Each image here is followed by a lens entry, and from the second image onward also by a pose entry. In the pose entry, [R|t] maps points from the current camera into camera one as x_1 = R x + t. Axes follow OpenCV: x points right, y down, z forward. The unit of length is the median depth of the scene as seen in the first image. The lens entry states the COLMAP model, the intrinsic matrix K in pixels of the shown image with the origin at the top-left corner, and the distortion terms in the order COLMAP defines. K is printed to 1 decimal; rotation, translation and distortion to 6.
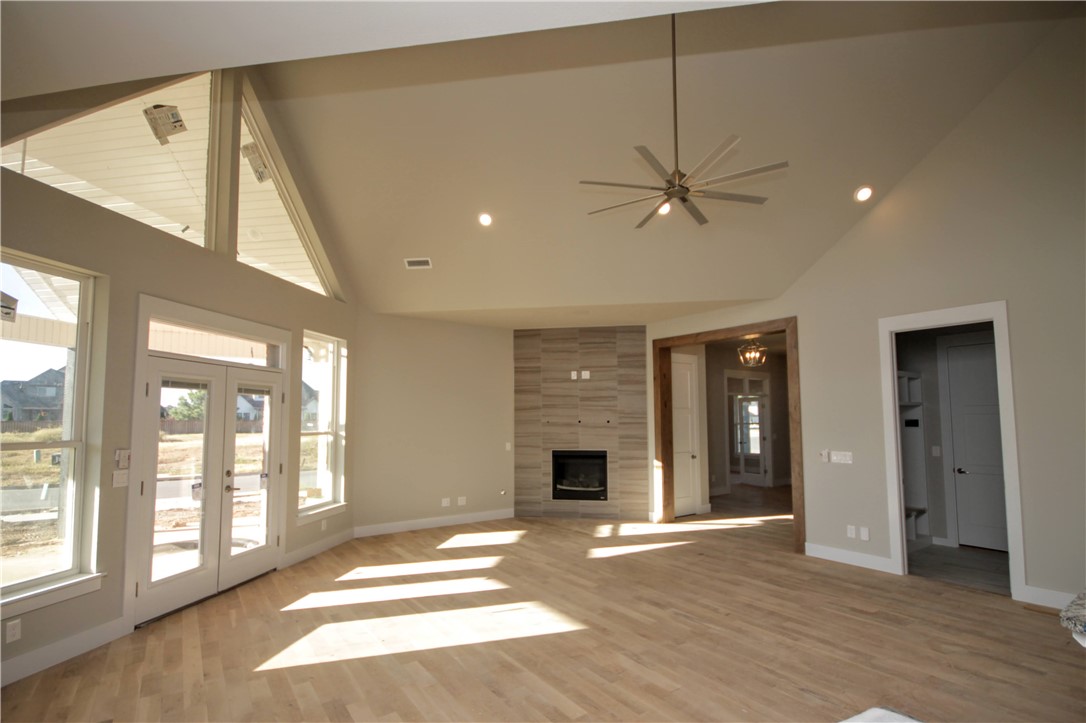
lens RADIAL K [[514.7, 0, 547.7], [0, 514.7, 384.5], [0, 0, 1]] dist [-0.000280, -0.000219]
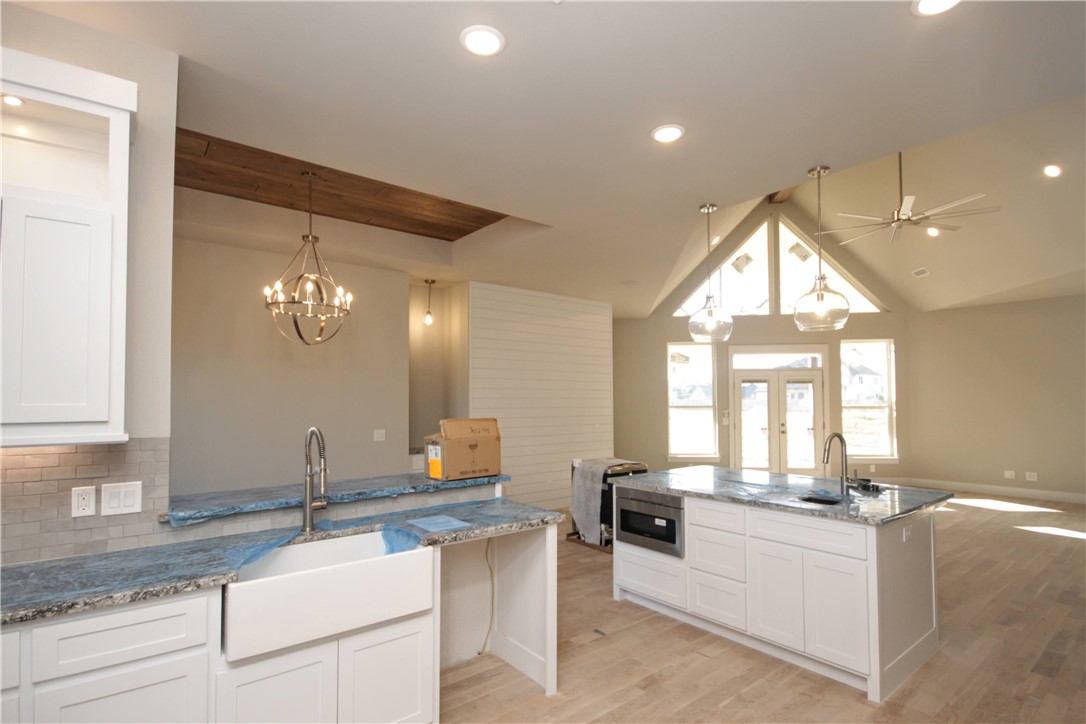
lens RADIAL K [[534.6, 0, 547.6], [0, 534.6, 385.0], [0, 0, 1]] dist [0.002121, -0.001157]
pose [[0.060408, -0.027167, -0.997804, 0.962356], [0.070802, 0.997228, -0.022865, 0.002990], [0.995660, -0.069265, 0.062164, -0.005998]]
